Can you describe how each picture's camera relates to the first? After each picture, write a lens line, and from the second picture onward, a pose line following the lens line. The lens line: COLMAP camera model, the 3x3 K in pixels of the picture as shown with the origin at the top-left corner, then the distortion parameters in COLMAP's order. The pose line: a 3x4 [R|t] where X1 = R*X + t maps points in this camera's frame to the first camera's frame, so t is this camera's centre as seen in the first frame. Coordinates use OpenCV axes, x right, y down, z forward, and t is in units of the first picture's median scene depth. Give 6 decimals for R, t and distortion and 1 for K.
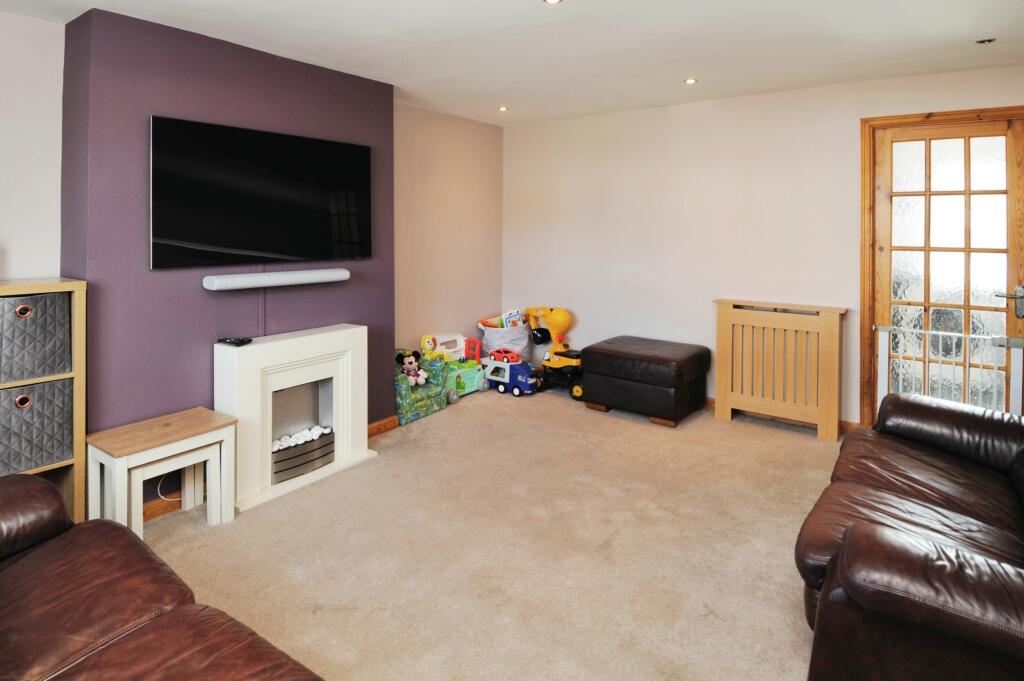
lens RADIAL K [[542.8, 0, 512.0], [0, 542.8, 340.5], [0, 0, 1]] dist [-0.000434, -0.000098]
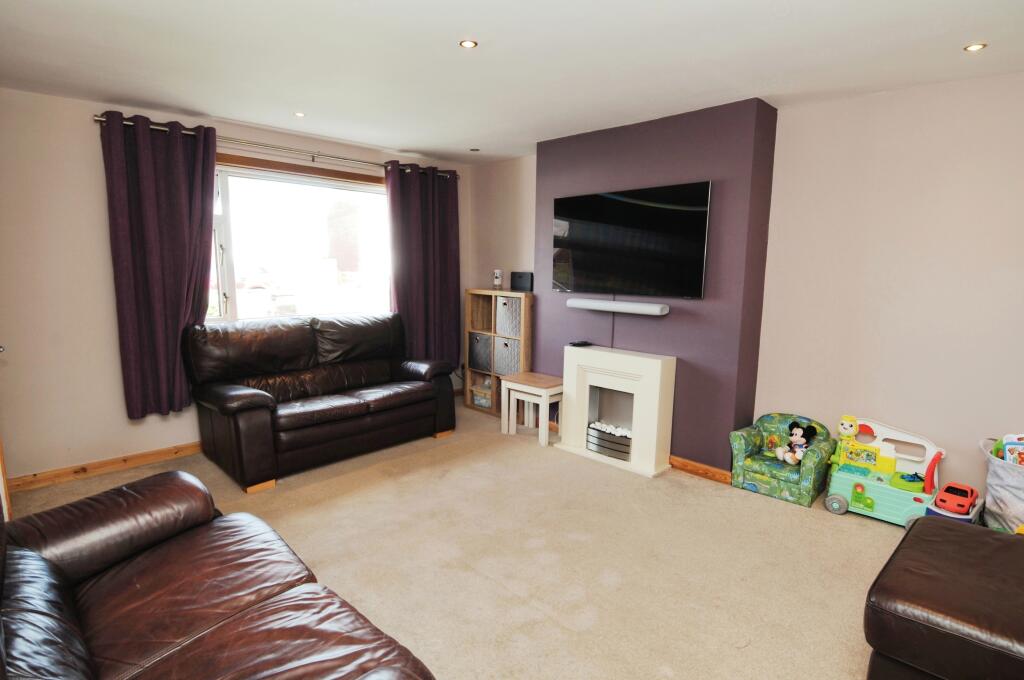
lens RADIAL K [[542.8, 0, 512.0], [0, 542.8, 340.0], [0, 0, 1]] dist [-0.000434, -0.000098]
pose [[-0.143316, 0.126228, -0.981594, 0.892830], [-0.219893, 0.962980, 0.155940, -0.175917], [0.964939, 0.238194, -0.110254, 0.868397]]
